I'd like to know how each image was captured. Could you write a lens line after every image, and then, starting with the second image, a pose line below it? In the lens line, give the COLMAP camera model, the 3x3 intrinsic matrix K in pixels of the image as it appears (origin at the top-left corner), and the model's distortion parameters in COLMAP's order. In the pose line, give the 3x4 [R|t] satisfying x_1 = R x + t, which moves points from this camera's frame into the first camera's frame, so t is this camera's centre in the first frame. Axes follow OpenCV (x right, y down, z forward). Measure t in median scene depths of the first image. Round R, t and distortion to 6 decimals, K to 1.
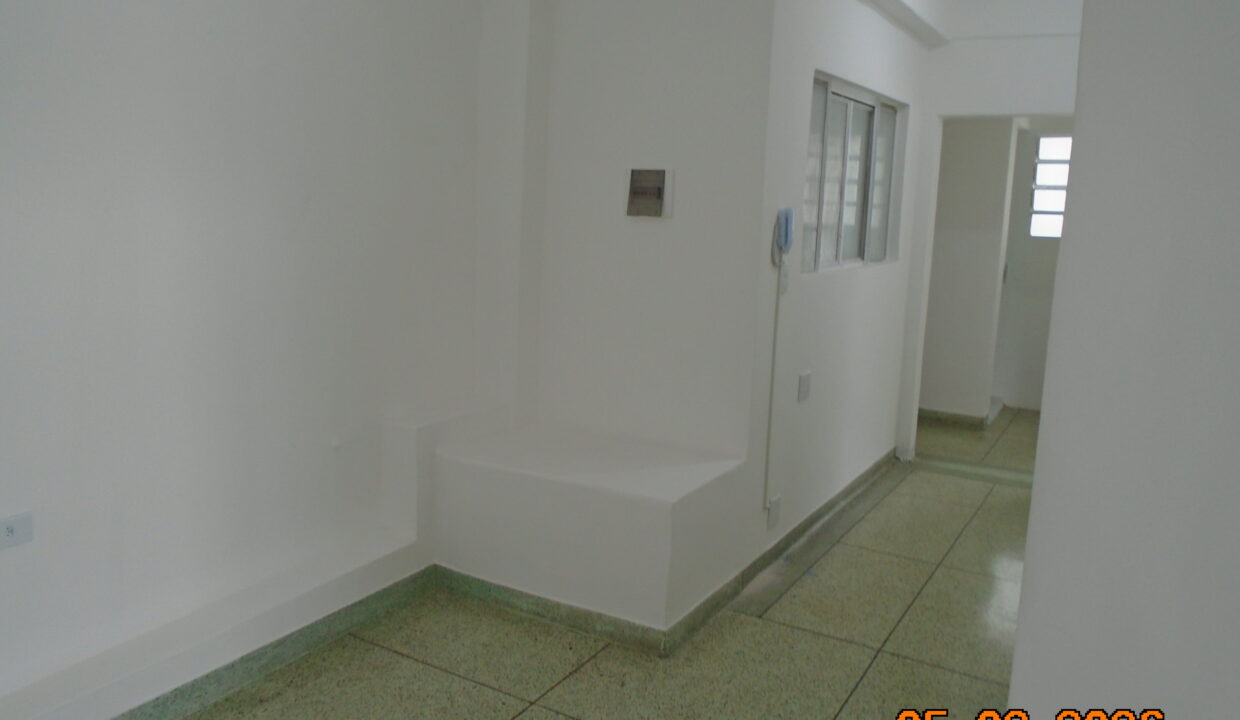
lens RADIAL K [[936.1, 0, 610.6], [0, 936.1, 347.9], [0, 0, 1]] dist [-0.038990, 0.022943]
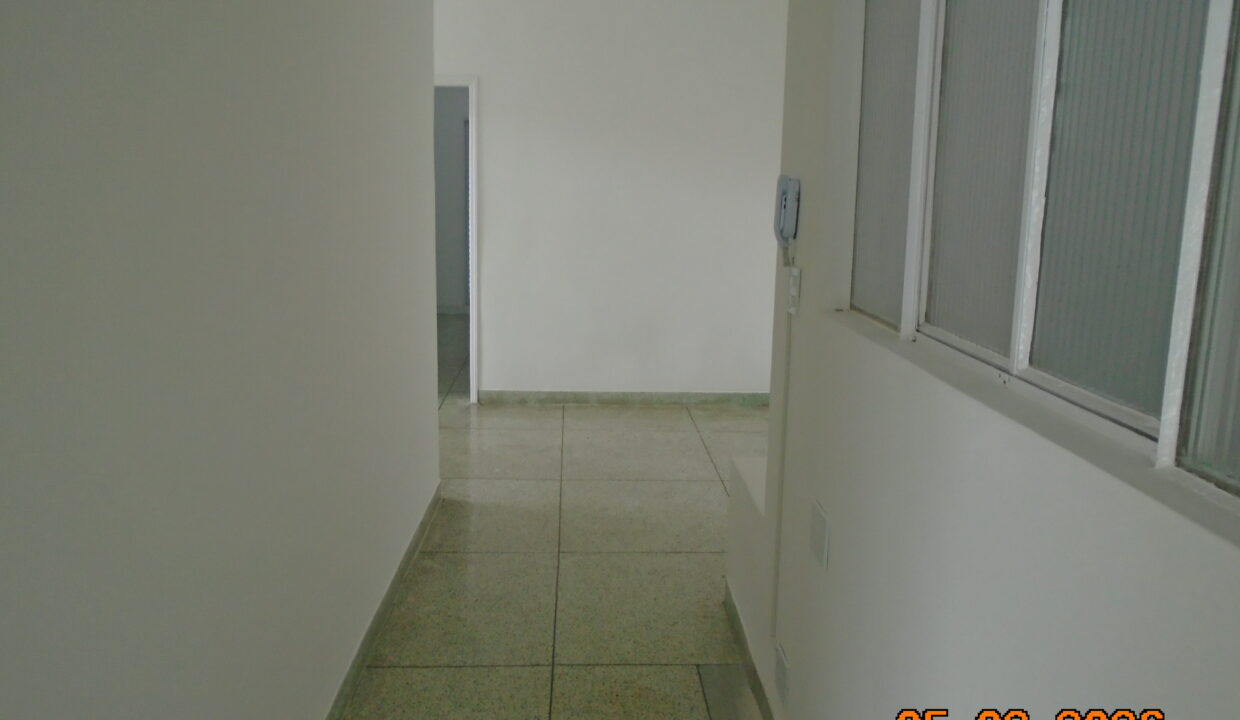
lens RADIAL K [[936.1, 0, 614.6], [0, 936.1, 355.1], [0, 0, 1]] dist [-0.038990, 0.022943]
pose [[-0.834887, 0.067225, -0.546300, 0.650071], [-0.123417, 0.944379, 0.304823, -0.217637], [0.536406, 0.321916, -0.780153, 1.497799]]
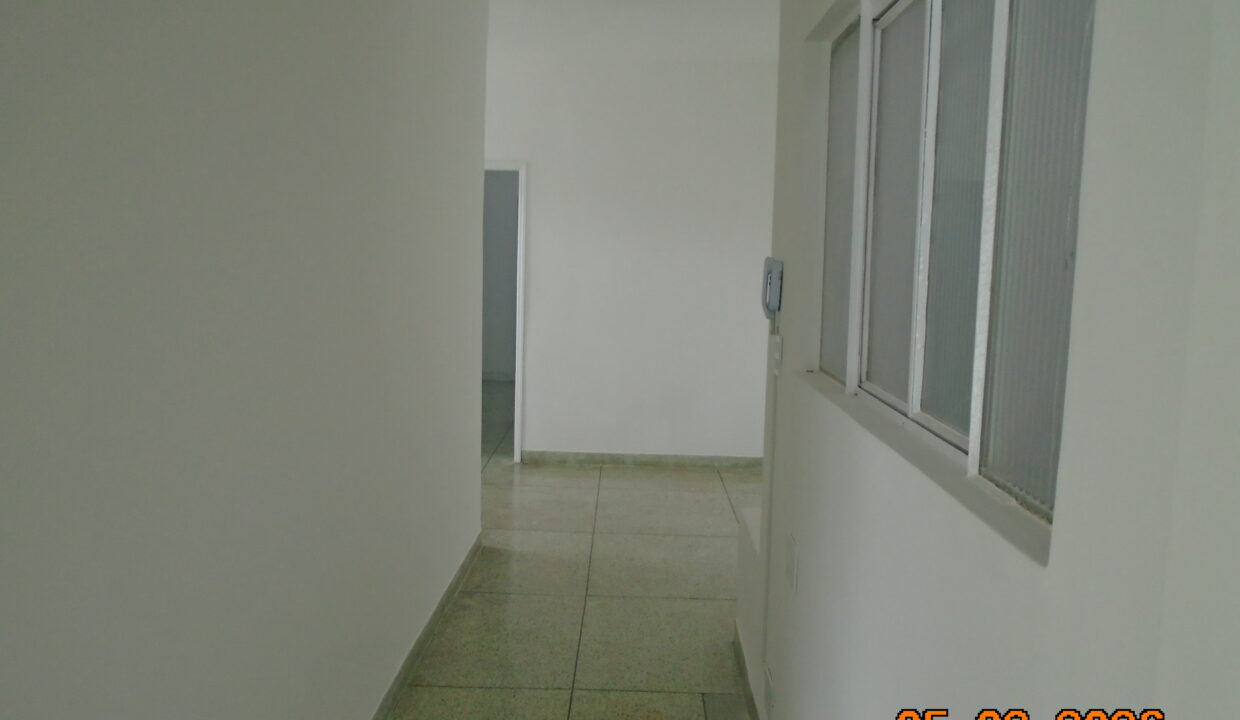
lens RADIAL K [[936.1, 0, 617.6], [0, 936.1, 363.4], [0, 0, 1]] dist [-0.038990, 0.022943]
pose [[-0.864309, 0.020236, -0.502555, 0.680906], [-0.120991, 0.961484, 0.246799, -0.242250], [0.488193, 0.274115, -0.828570, 1.609109]]
